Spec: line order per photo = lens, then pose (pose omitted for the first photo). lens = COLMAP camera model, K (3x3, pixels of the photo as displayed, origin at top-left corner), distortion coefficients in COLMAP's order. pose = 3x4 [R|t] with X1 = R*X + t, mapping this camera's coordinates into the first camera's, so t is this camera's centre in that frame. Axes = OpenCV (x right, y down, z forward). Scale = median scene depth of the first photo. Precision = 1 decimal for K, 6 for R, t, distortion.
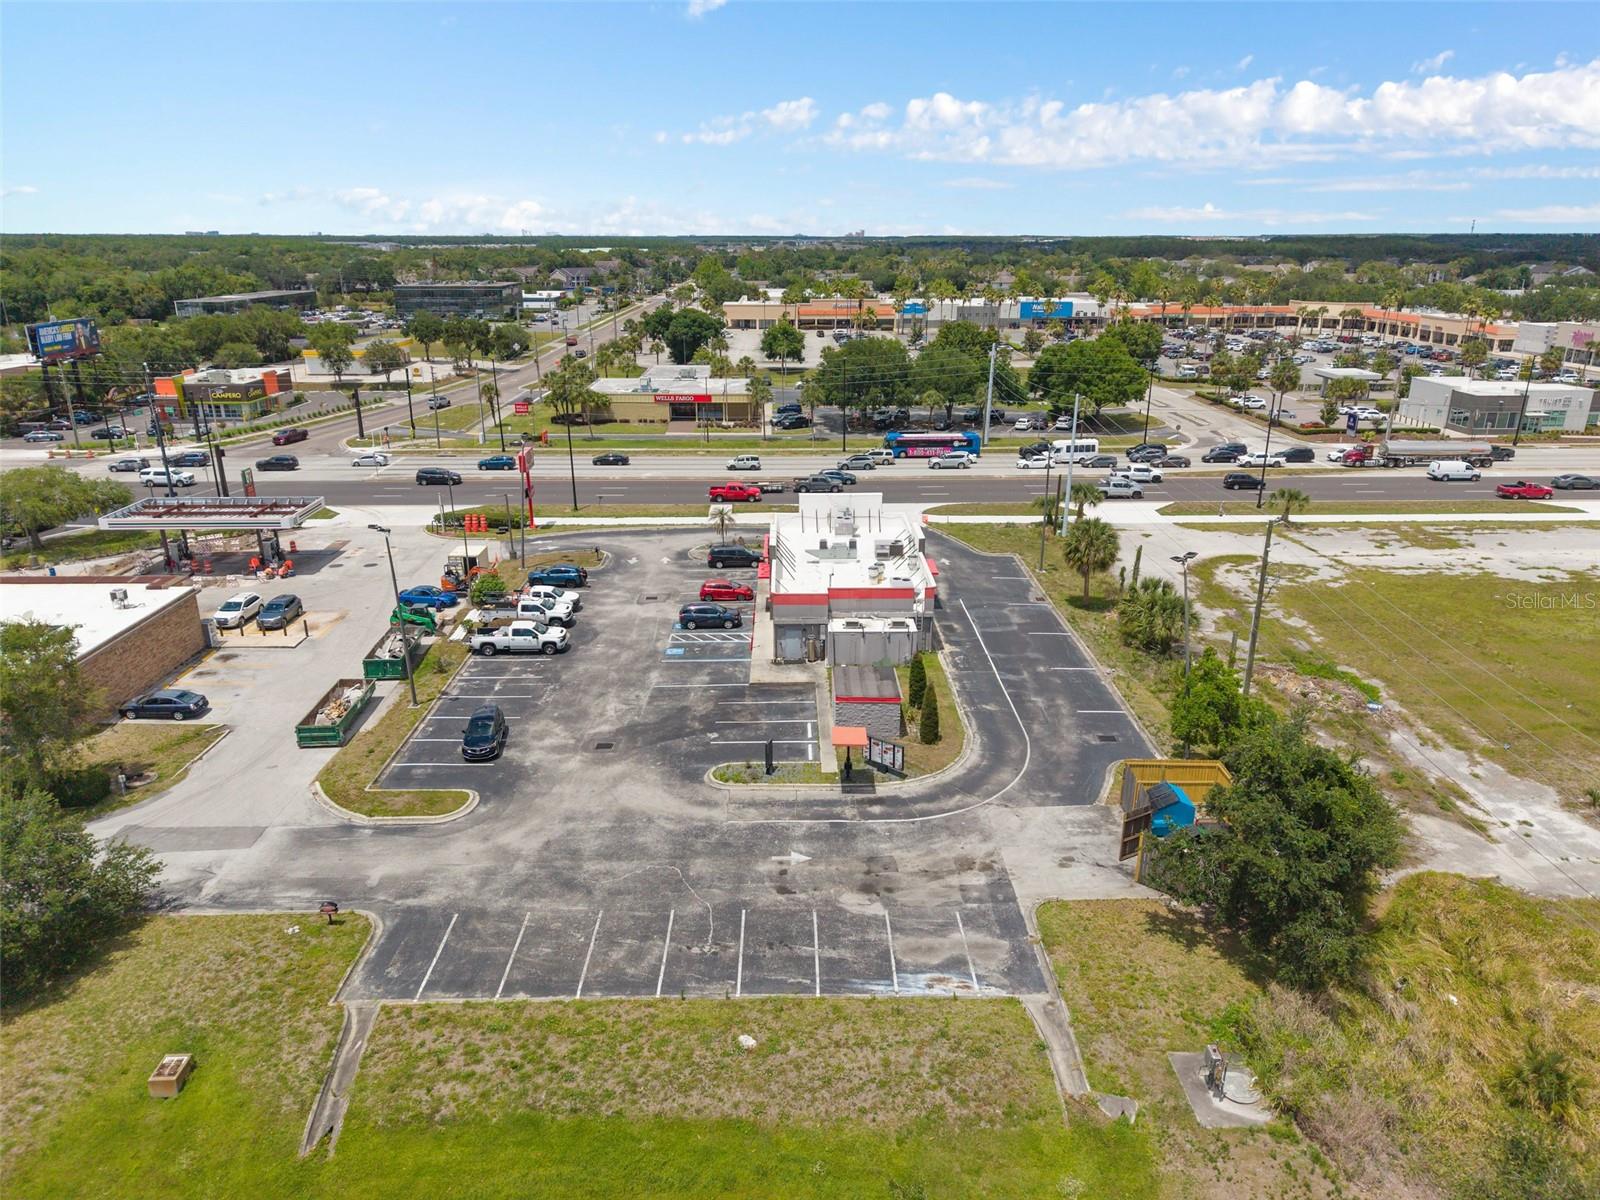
lens RADIAL K [[1062.7, 0, 800.0], [0, 1062.7, 600.0], [0, 0, 1]] dist [0.053190, -0.057919]
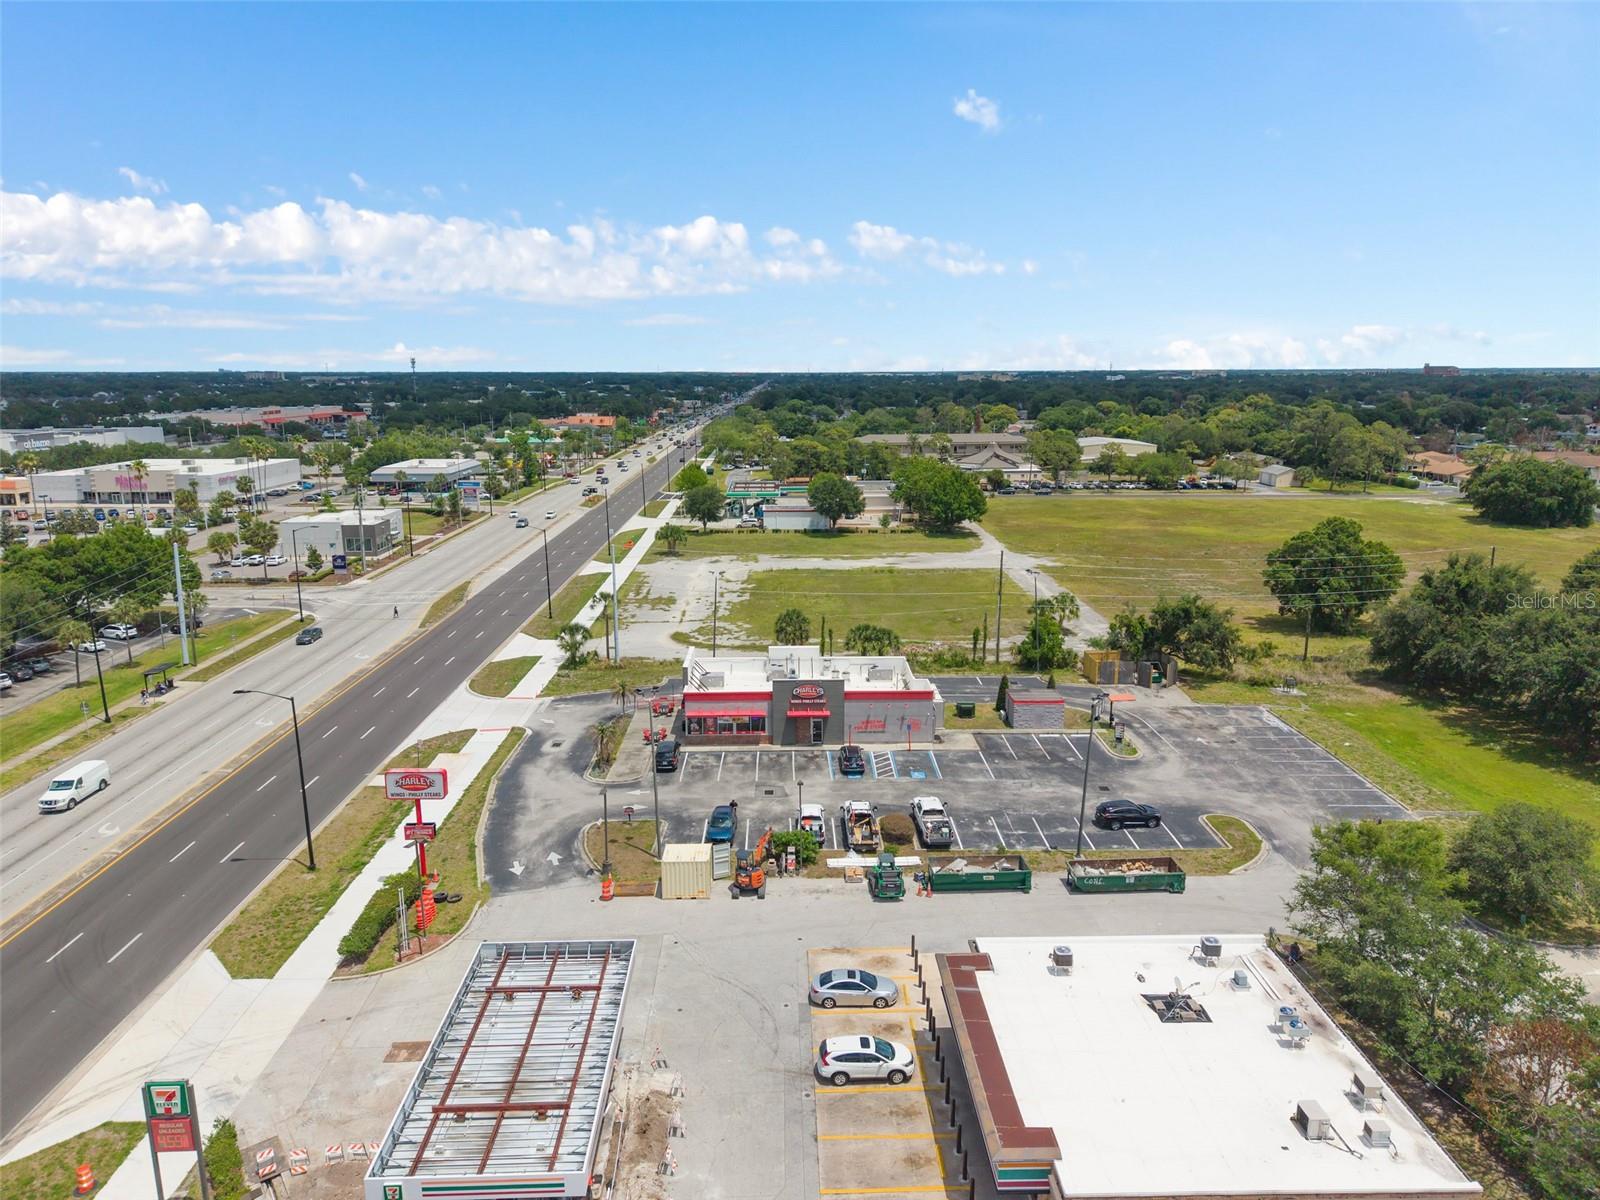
lens RADIAL K [[1062.7, 0, 800.0], [0, 1062.7, 600.0], [0, 0, 1]] dist [0.053190, -0.057919]
pose [[-0.001313, -0.211750, 0.977323, -1.148174], [0.325100, 0.924145, 0.200665, -0.382191], [-0.945679, 0.317991, 0.067627, 0.926393]]
